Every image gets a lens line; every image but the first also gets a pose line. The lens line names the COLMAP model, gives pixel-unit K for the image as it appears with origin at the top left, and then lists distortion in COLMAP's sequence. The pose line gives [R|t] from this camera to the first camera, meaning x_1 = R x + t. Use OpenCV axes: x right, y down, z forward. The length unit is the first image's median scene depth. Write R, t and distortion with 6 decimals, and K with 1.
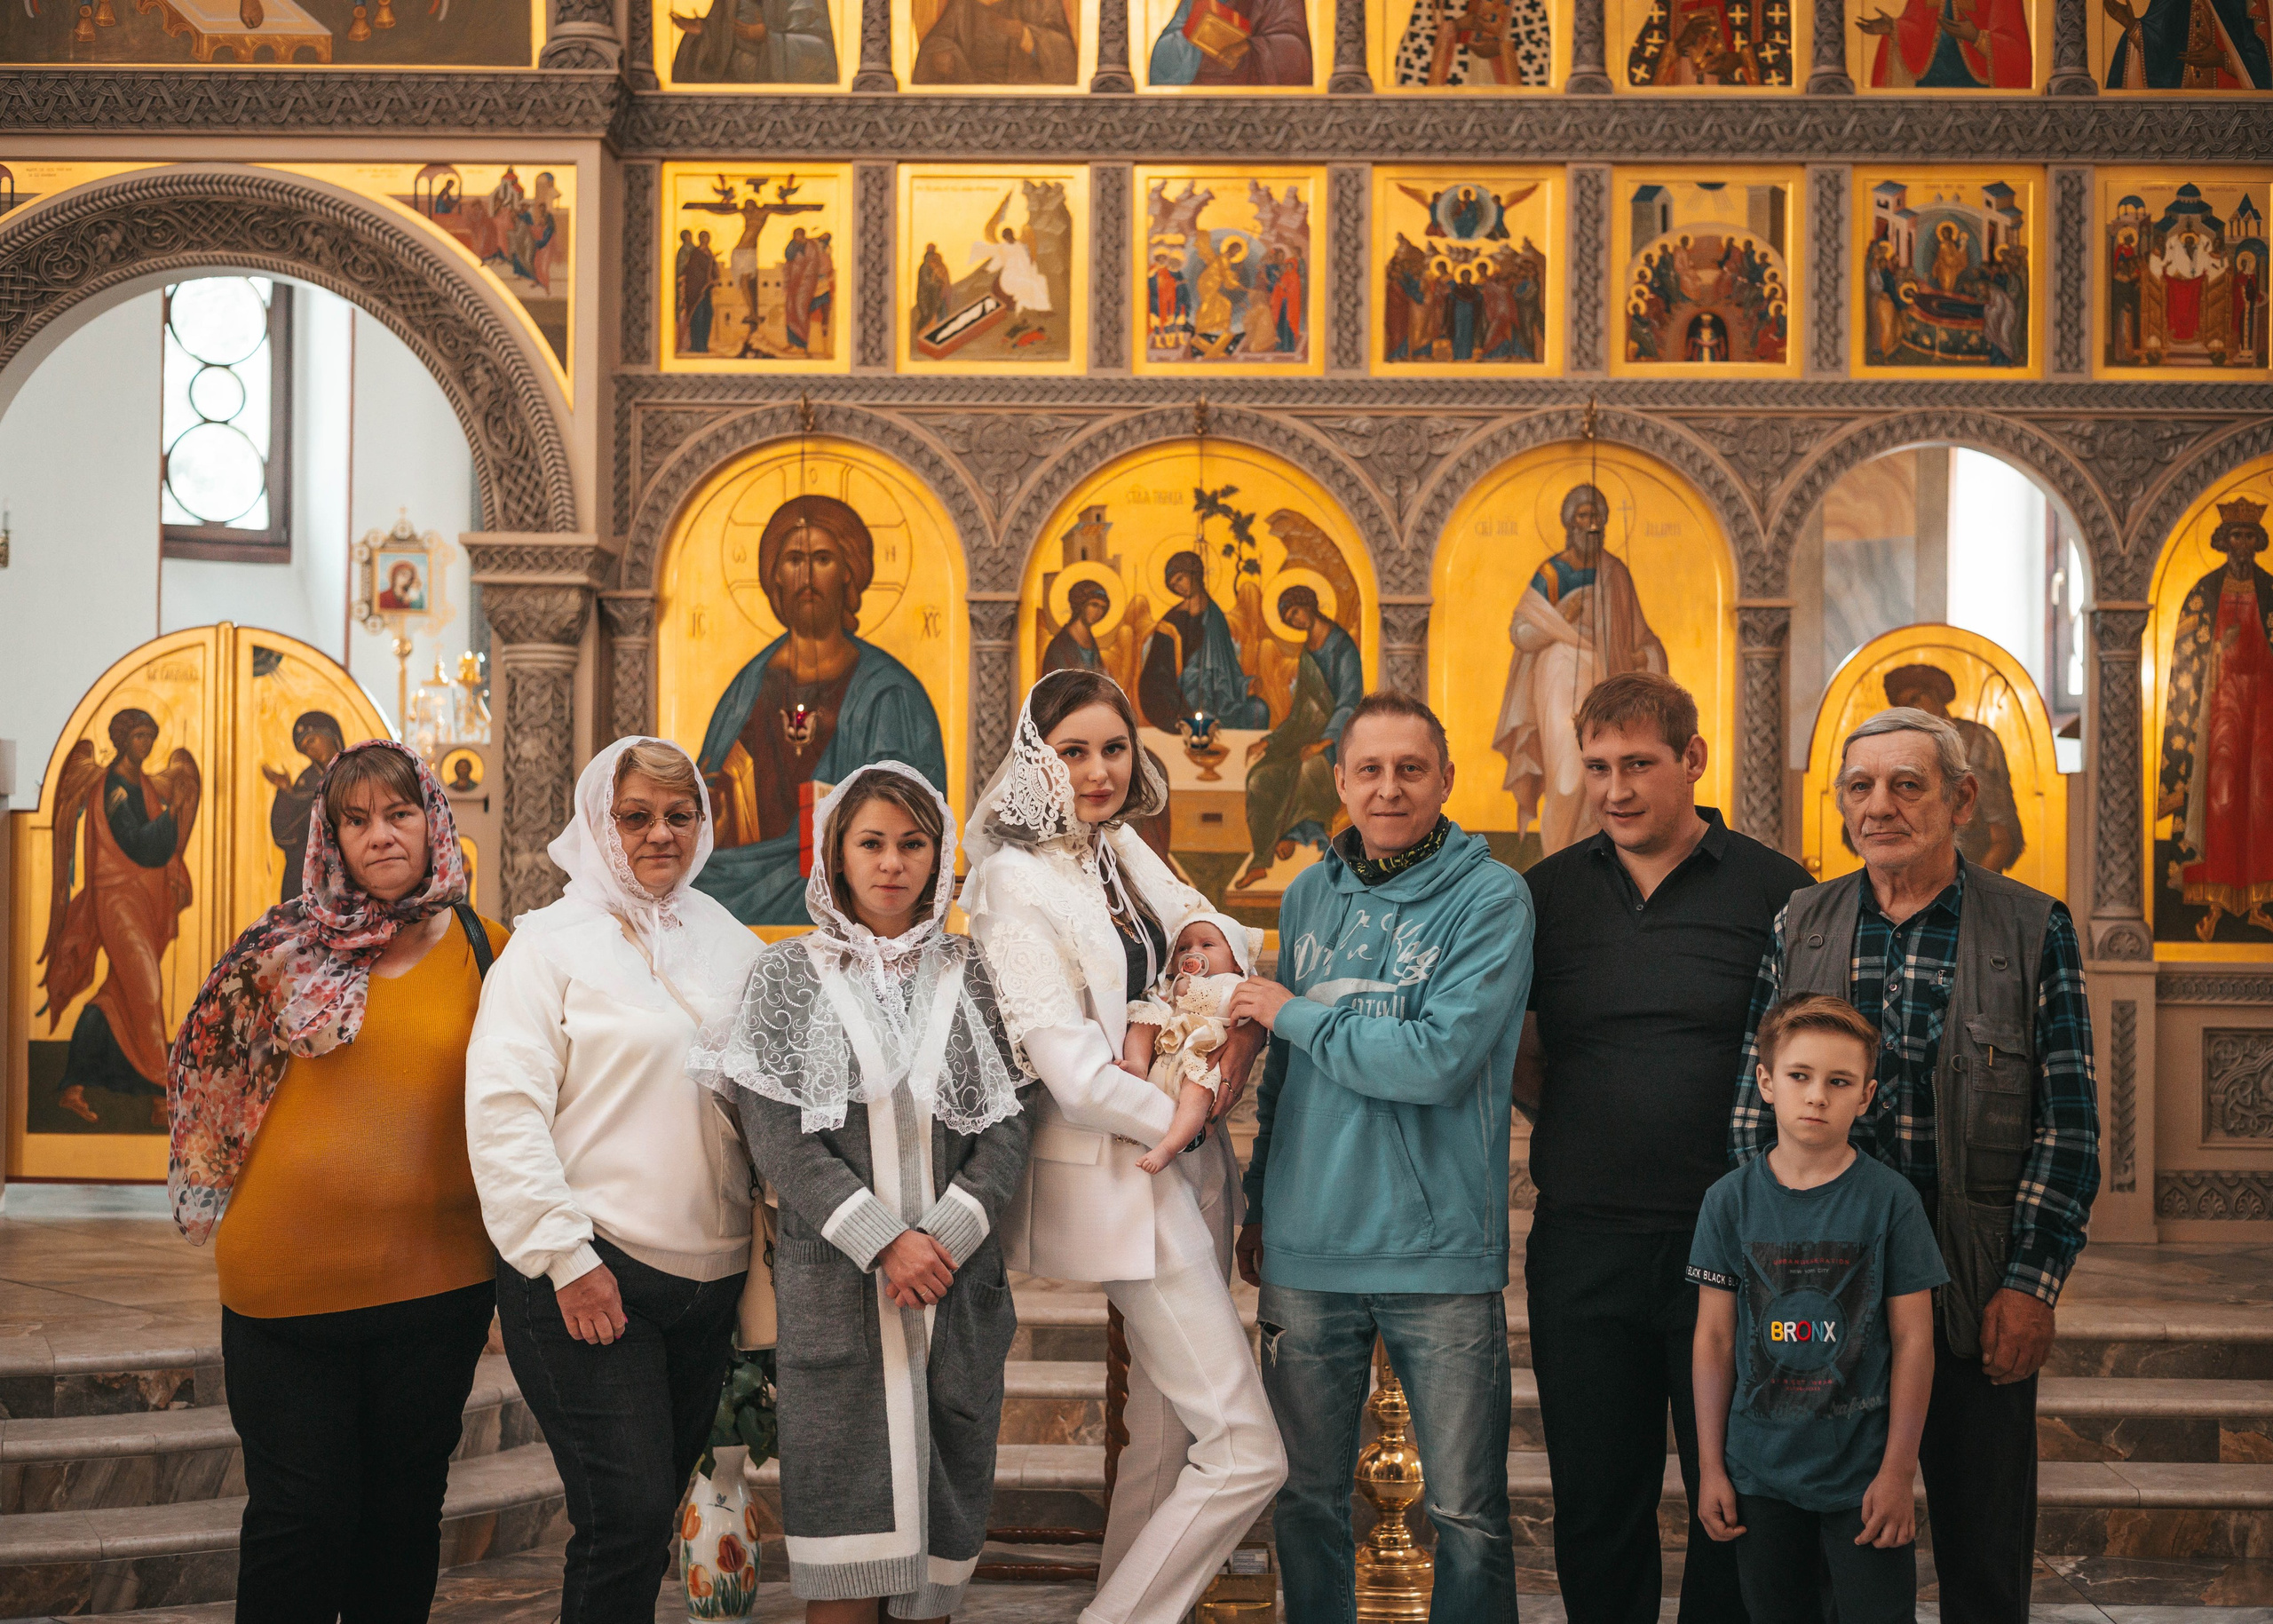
lens RADIAL K [[3400.2, 0, 1132.8], [0, 3400.2, 819.1], [0, 0, 1]] dist [0.056416, -0.253614]
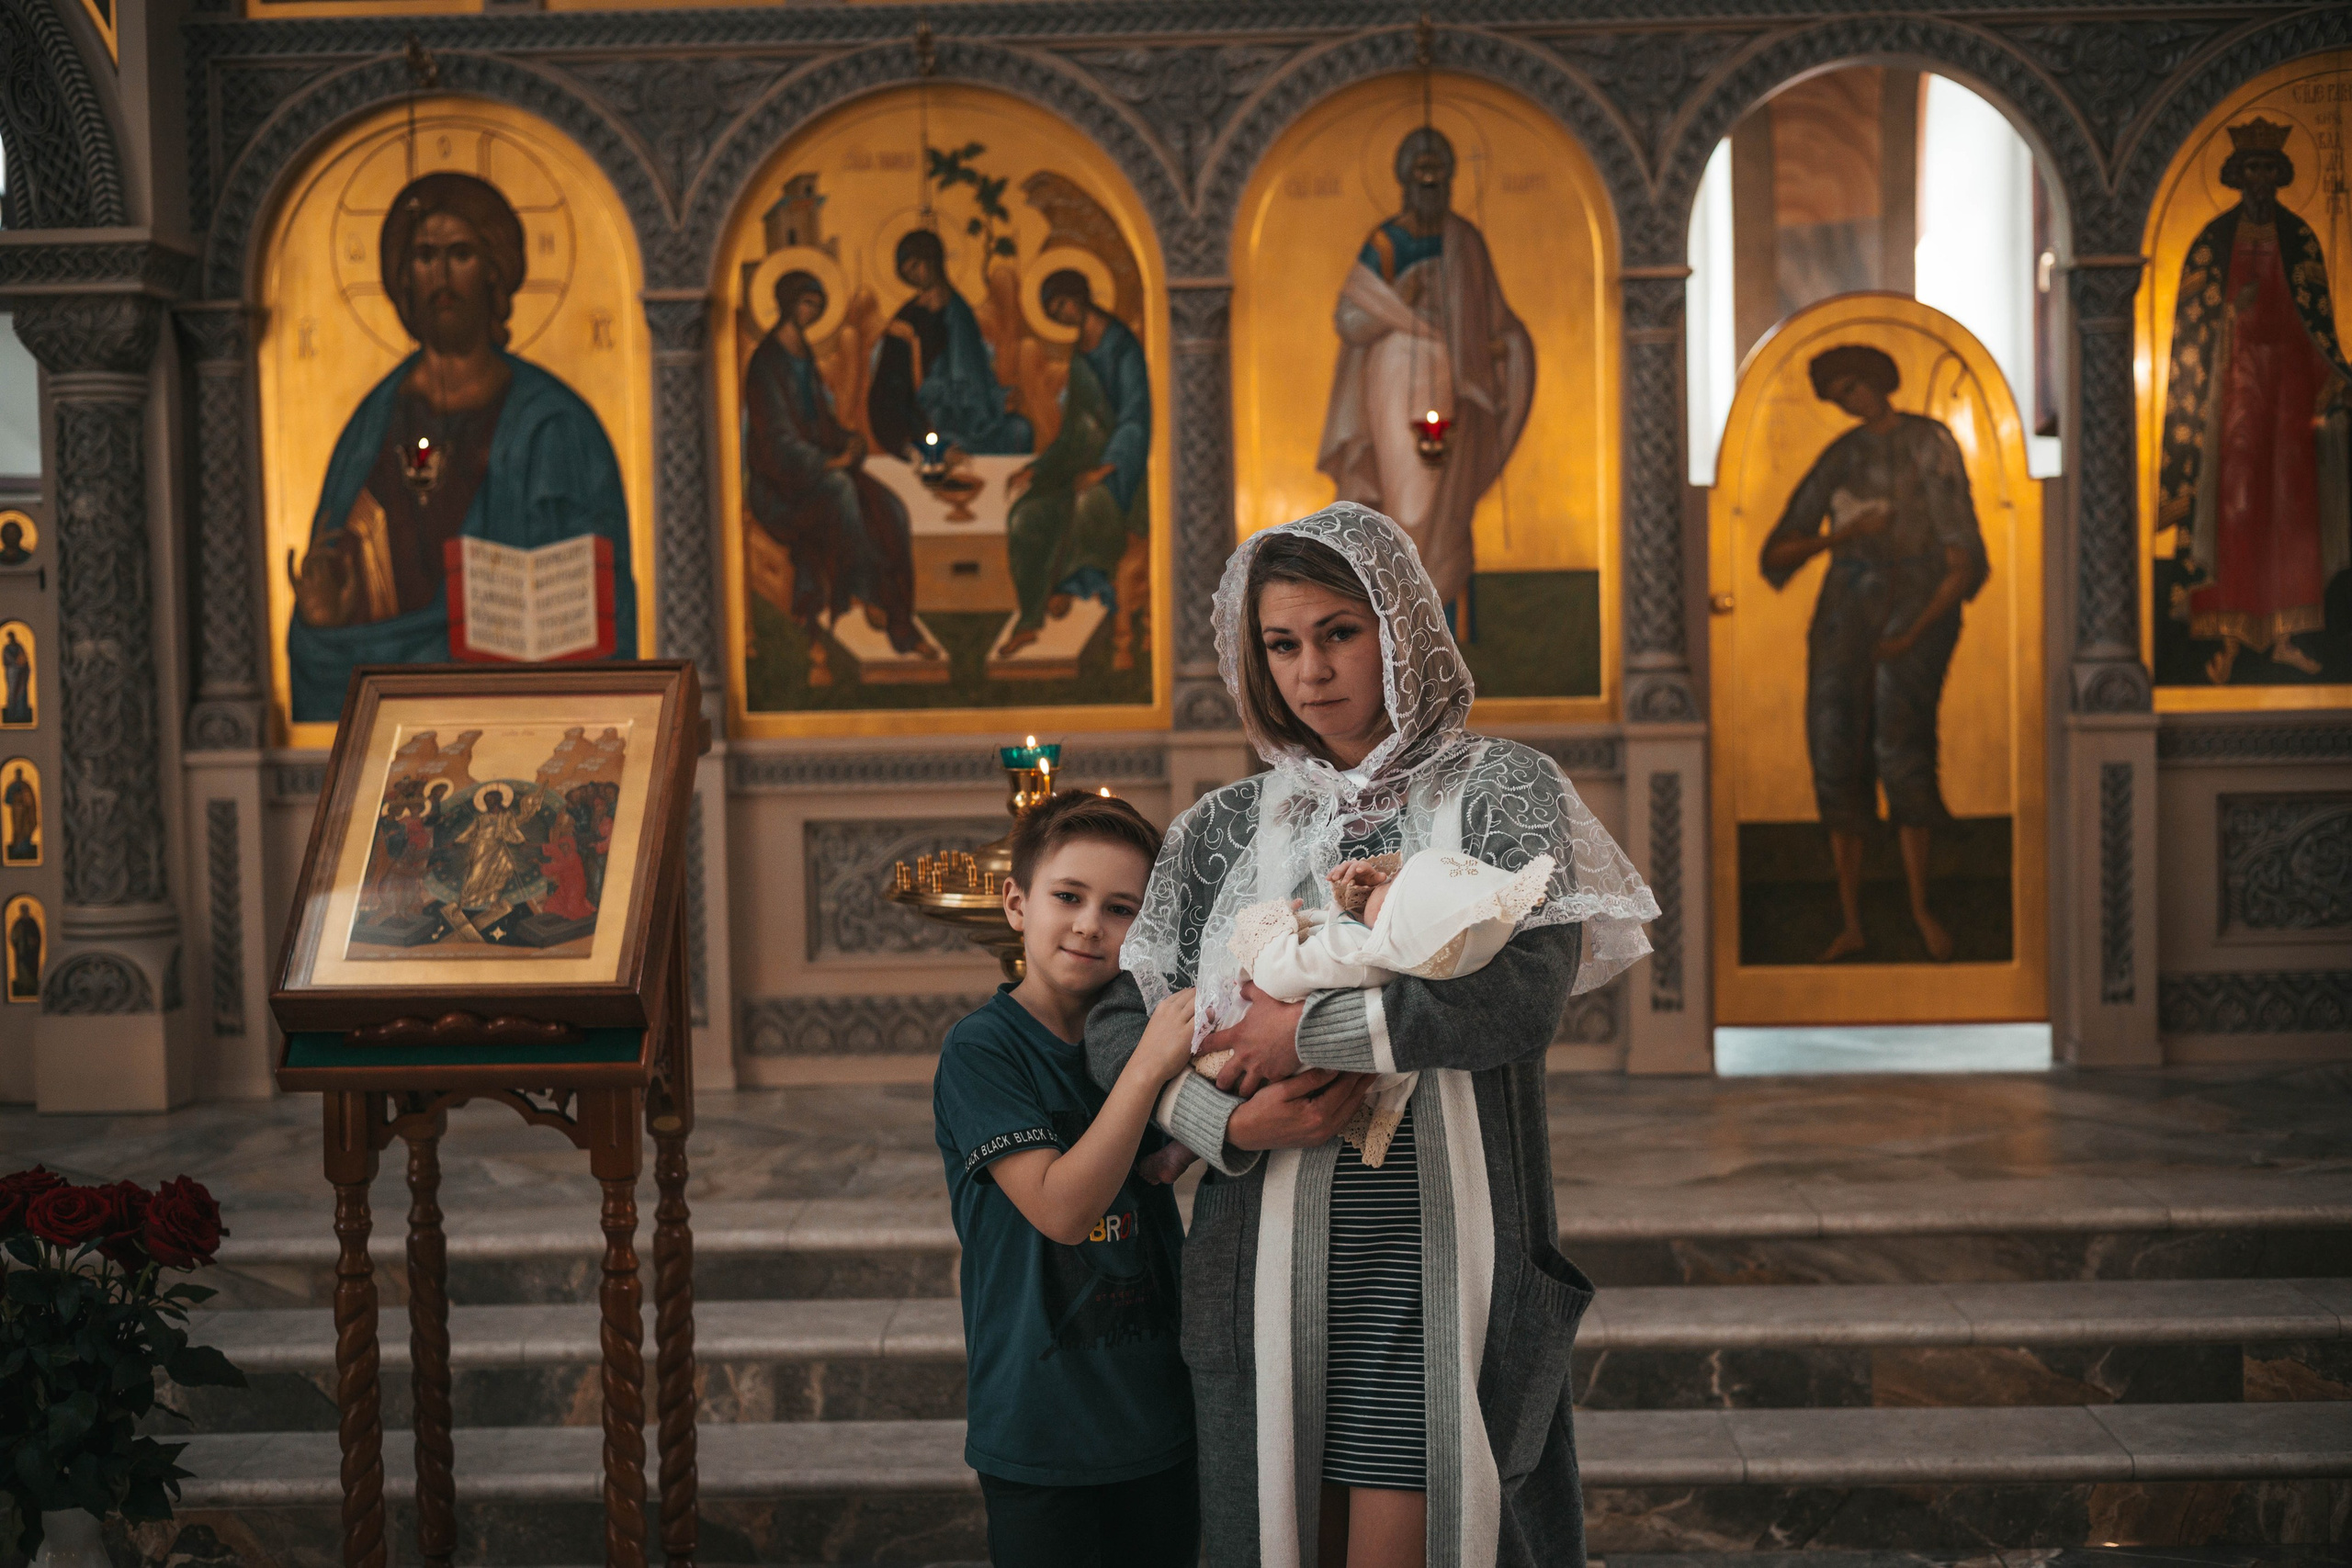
lens RADIAL K [[3295.0, 0, 1194.6], [0, 3295.0, 789.8], [0, 0, 1]] dist [0.049963, -0.204753]
pose [[0.999506, -0.031403, 0.001126, 0.074134], [0.031262, 0.997363, 0.065492, 0.002432], [-0.003180, -0.065424, 0.997852, 0.230299]]
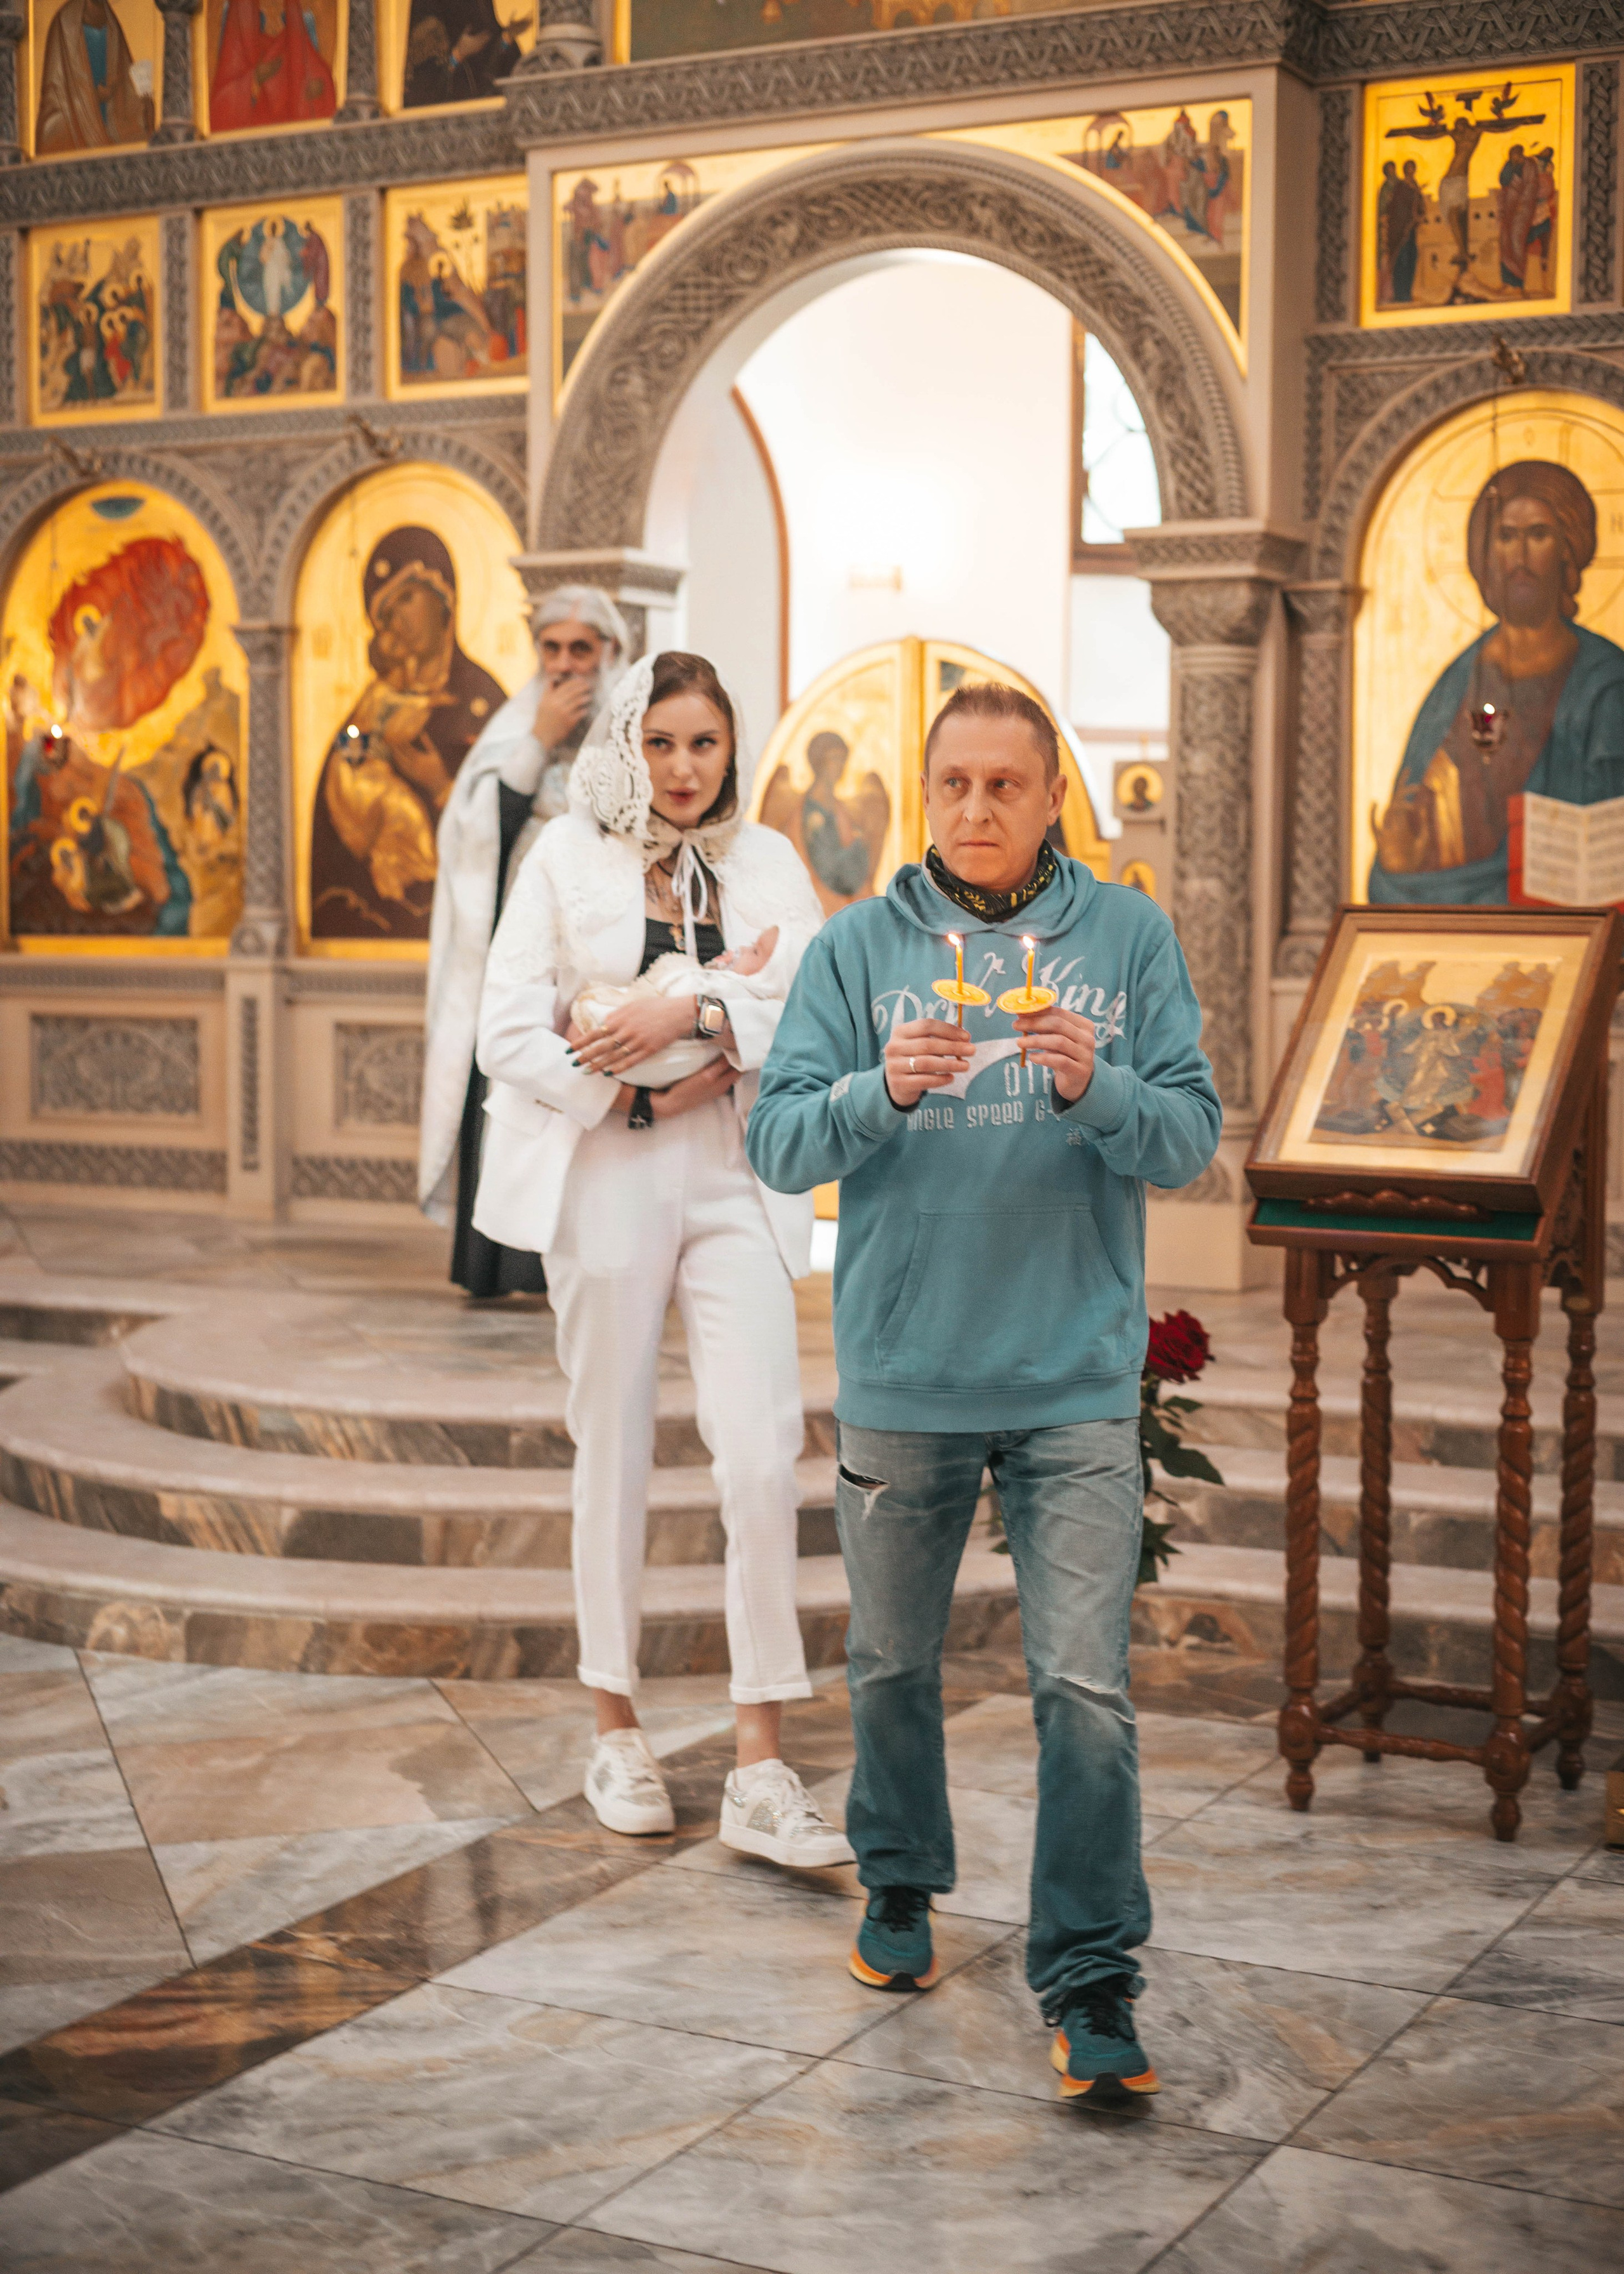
lens RADIAL K [[3401.3, 0, 804.0], [0, 3401.3, 1132.7], [0, 0, 1]] dist [0.056416, -0.253614]
pose [[0.892802, 0.027818, -0.449589, 0.136171], [0.010044, 0.996614, 0.081611, 0.002198], [0.450336, -0.077378, 0.889500, 0.136988]]
